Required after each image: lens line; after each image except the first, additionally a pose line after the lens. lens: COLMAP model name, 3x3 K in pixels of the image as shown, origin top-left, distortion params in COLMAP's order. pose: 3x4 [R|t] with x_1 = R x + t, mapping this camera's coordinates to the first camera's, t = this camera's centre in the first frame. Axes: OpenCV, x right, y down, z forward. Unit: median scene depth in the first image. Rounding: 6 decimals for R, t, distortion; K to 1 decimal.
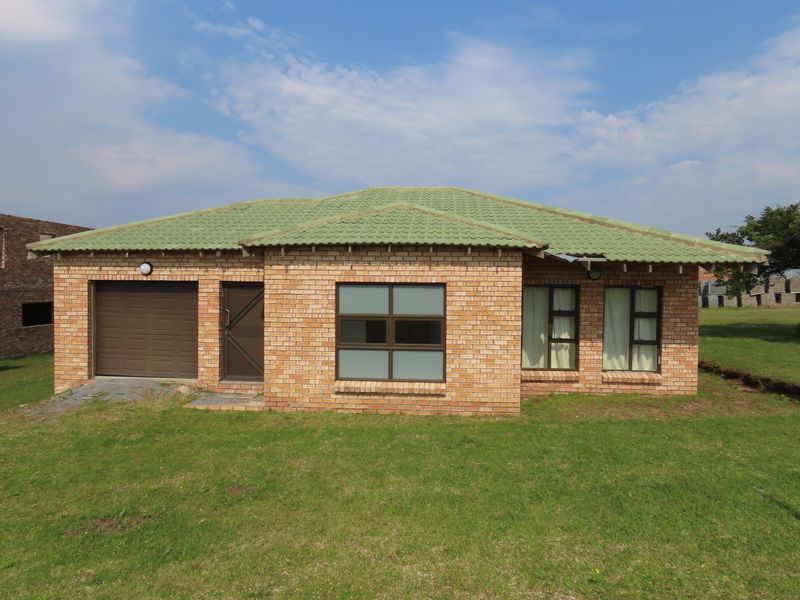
lens RADIAL K [[512.0, 0, 400.0], [0, 512.0, 300.0], [0, 0, 1]] dist [0.001146, 0.001976]
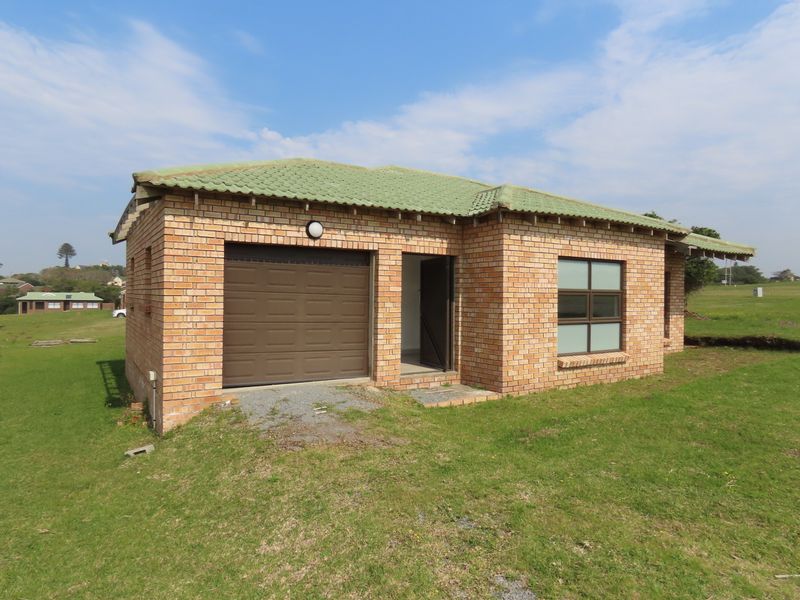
lens RADIAL K [[519.4, 0, 403.8], [0, 519.4, 300.6], [0, 0, 1]] dist [-0.003292, 0.000372]
pose [[0.791461, -0.008462, 0.611161, -0.952117], [0.016422, 0.999838, -0.007423, 0.051911], [-0.610999, 0.015911, 0.791471, 0.391563]]
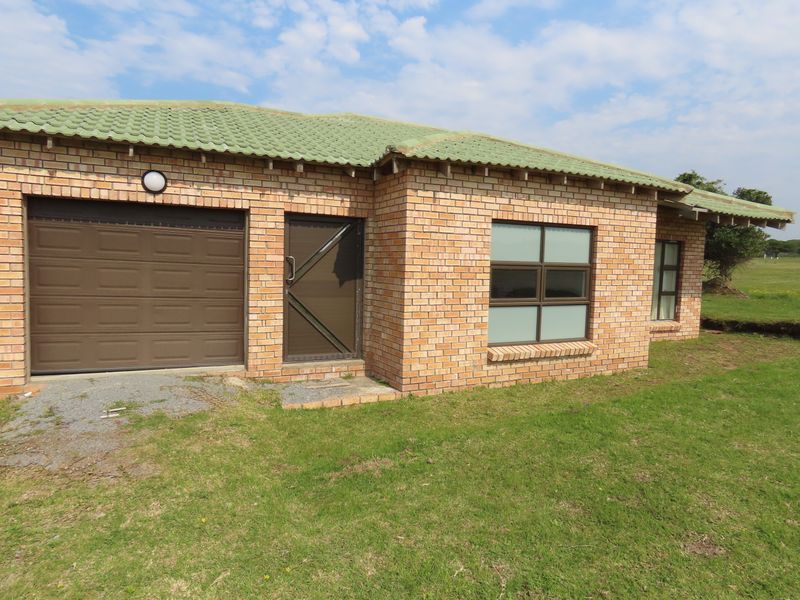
lens RADIAL K [[512.0, 0, 400.0], [0, 512.0, 300.0], [0, 0, 1]] dist [0.001146, 0.001976]
pose [[0.858291, -0.025571, 0.512526, -0.628266], [-0.003359, 0.998456, 0.055439, 0.043156], [-0.513152, -0.049304, 0.856880, 0.406226]]
